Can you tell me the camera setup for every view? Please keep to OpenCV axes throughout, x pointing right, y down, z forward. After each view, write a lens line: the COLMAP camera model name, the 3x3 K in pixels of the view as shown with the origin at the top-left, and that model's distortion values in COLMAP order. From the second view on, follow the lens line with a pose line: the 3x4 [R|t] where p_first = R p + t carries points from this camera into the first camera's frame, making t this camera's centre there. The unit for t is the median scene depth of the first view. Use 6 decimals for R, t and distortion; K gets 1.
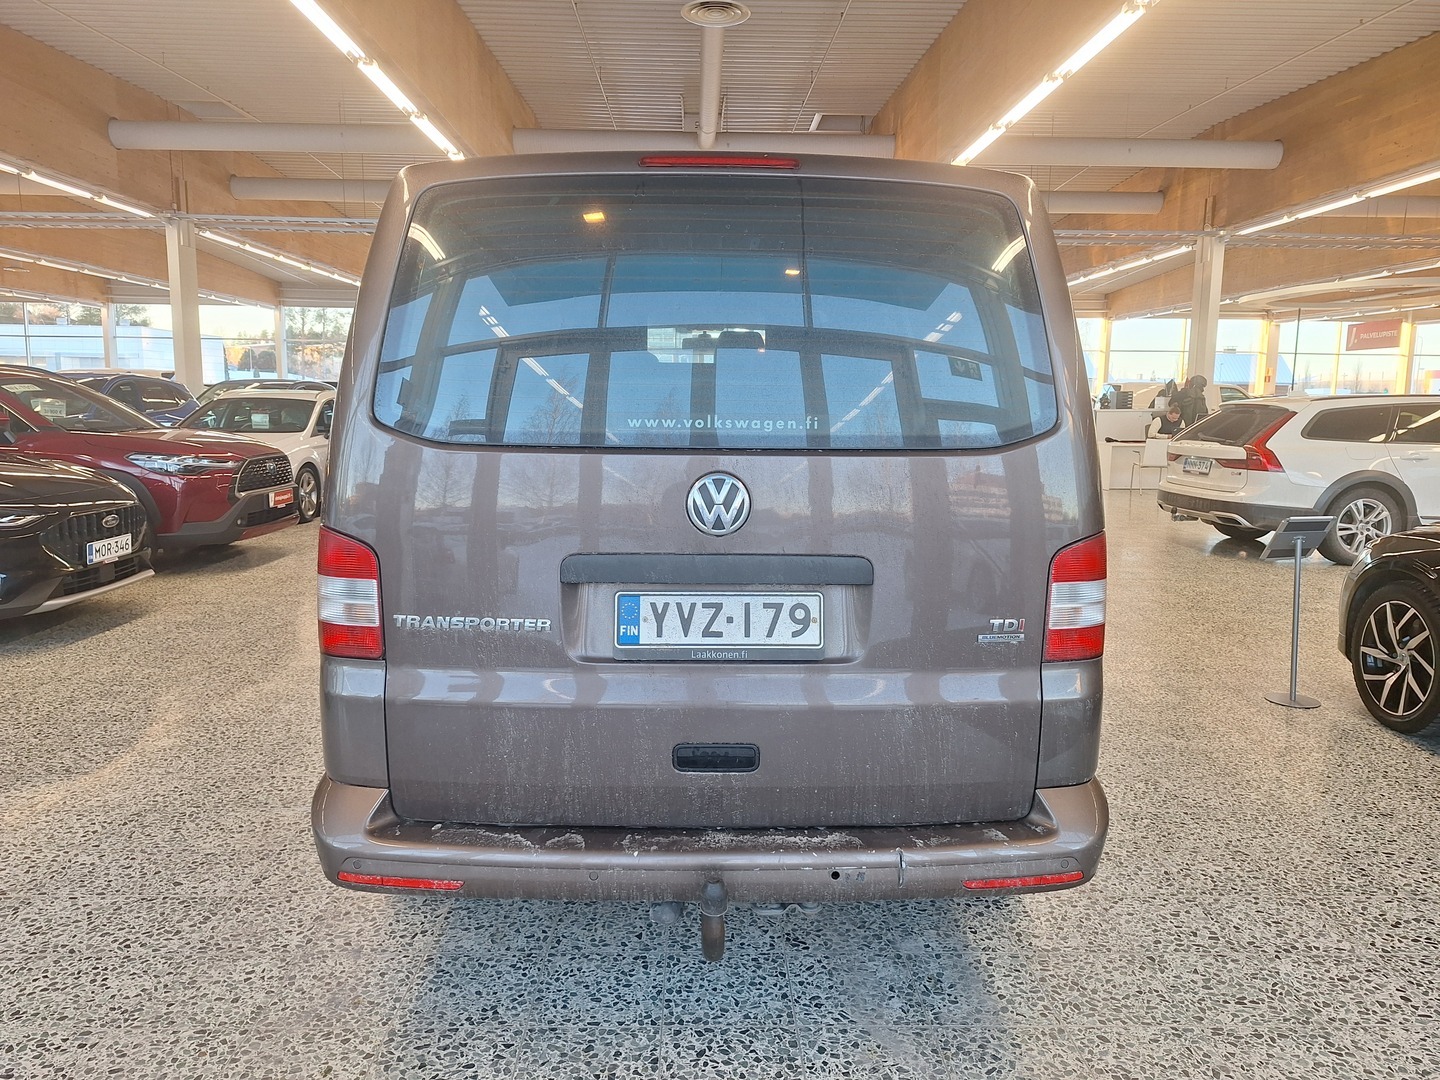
lens RADIAL K [[1023.1, 0, 714.9], [0, 1023.1, 527.9], [0, 0, 1]] dist [0.011971, 0.003922]
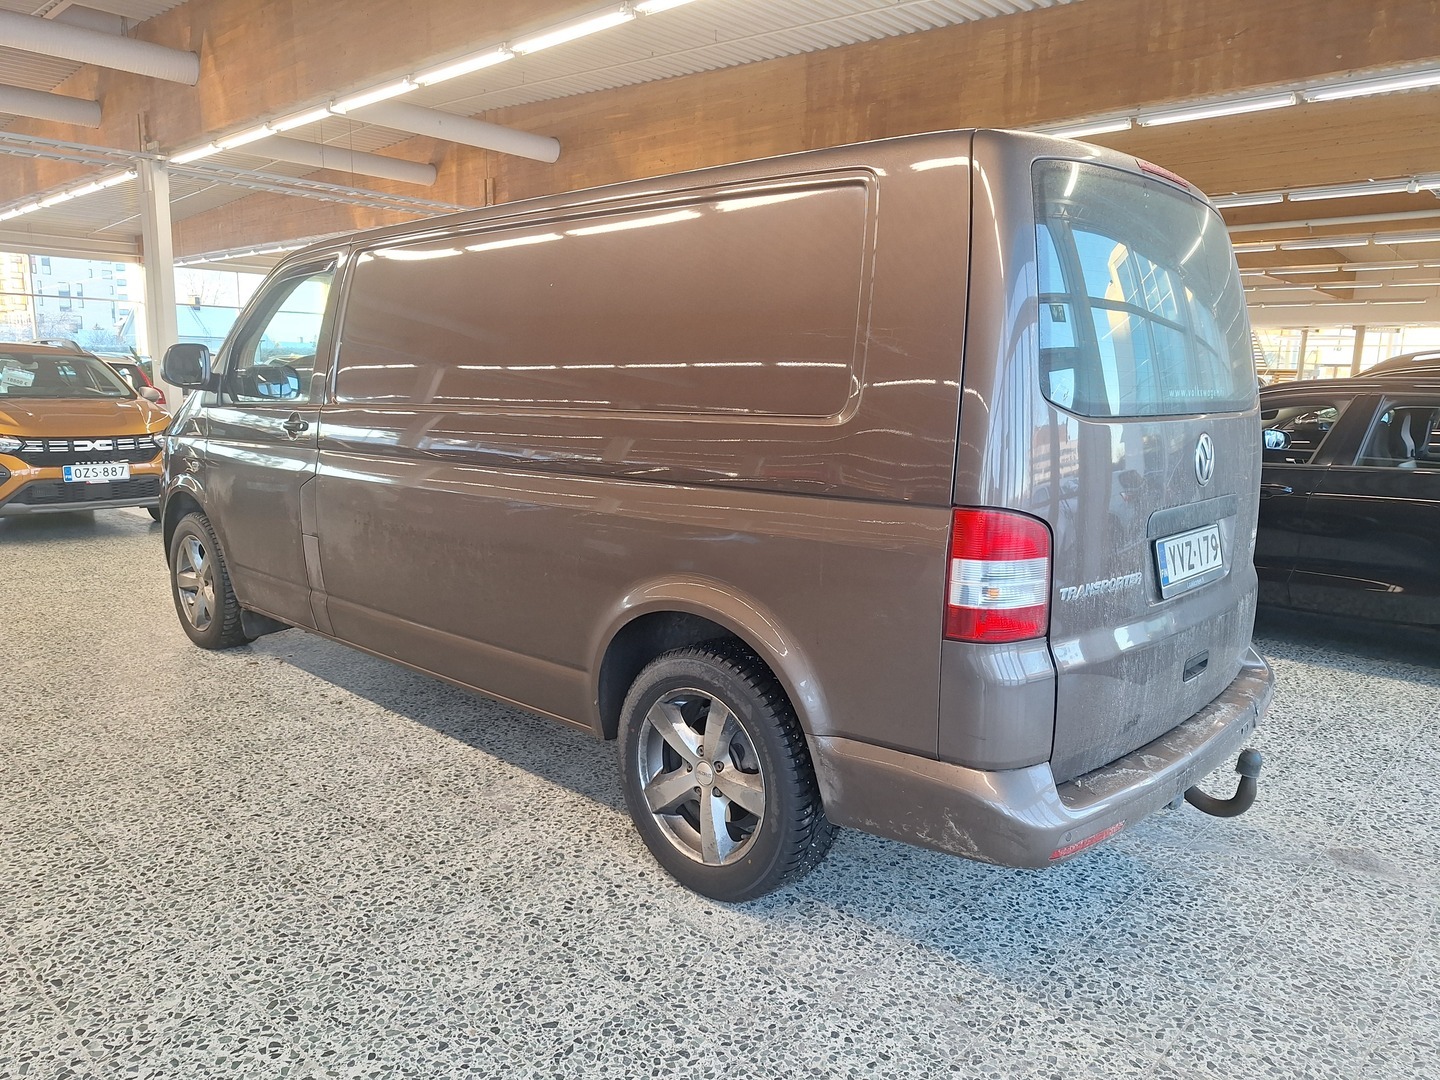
lens RADIAL K [[1014.1, 0, 747.2], [0, 1014.1, 562.0], [0, 0, 1]] dist [0.013166, 0.002906]
pose [[0.686486, -0.123106, 0.716646, -0.181647], [0.075414, 0.992303, 0.098219, -0.009169], [-0.723222, -0.013381, 0.690486, 0.078956]]
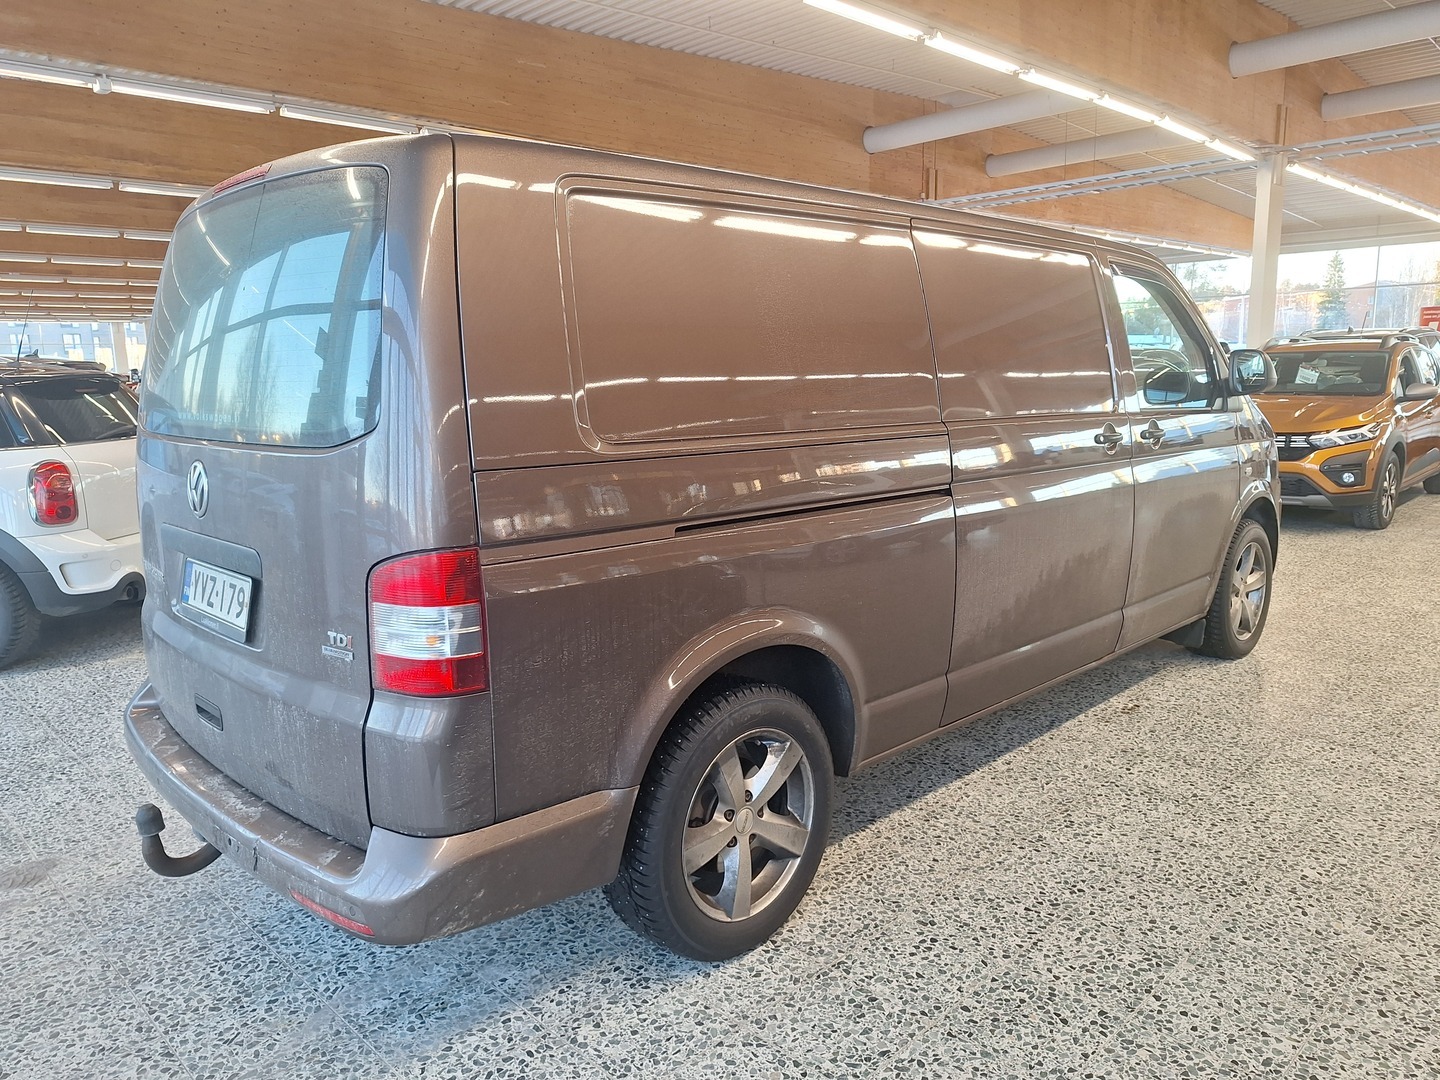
lens RADIAL K [[1017.5, 0, 720.0], [0, 1017.5, 540.0], [0, 0, 1]] dist [0.006858, -0.002607]
pose [[0.684881, 0.096748, -0.722204, 0.175062], [-0.060992, 0.995280, 0.075490, -0.013002], [0.726098, -0.007653, 0.687548, 0.091841]]
